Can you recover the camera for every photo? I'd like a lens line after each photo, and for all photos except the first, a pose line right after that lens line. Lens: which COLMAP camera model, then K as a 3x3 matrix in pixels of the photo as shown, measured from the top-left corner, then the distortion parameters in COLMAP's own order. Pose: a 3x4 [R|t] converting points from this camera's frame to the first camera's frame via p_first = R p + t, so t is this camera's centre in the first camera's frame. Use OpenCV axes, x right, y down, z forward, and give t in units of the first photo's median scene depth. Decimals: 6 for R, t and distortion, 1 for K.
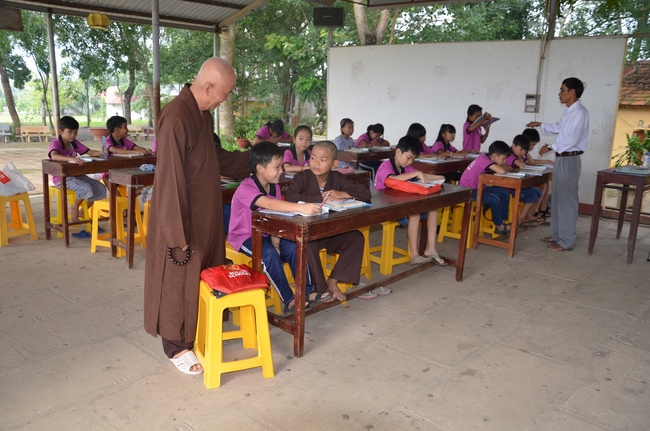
lens RADIAL K [[527.6, 0, 325.0], [0, 527.6, 215.5], [0, 0, 1]] dist [-0.169221, 0.202839]
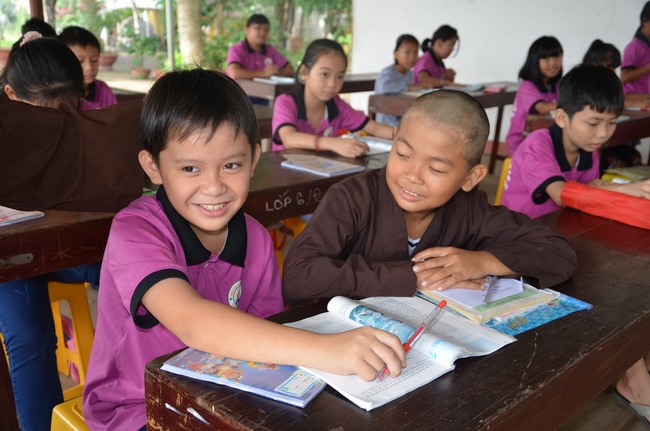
lens RADIAL K [[706.5, 0, 325.0], [0, 706.5, 215.5], [0, 0, 1]] dist [0.047503, 0.016744]
pose [[0.999899, 0.007379, -0.012171, -0.029902], [-0.006687, 0.998413, 0.055917, -0.053053], [0.012565, -0.055830, 0.998361, 0.365948]]
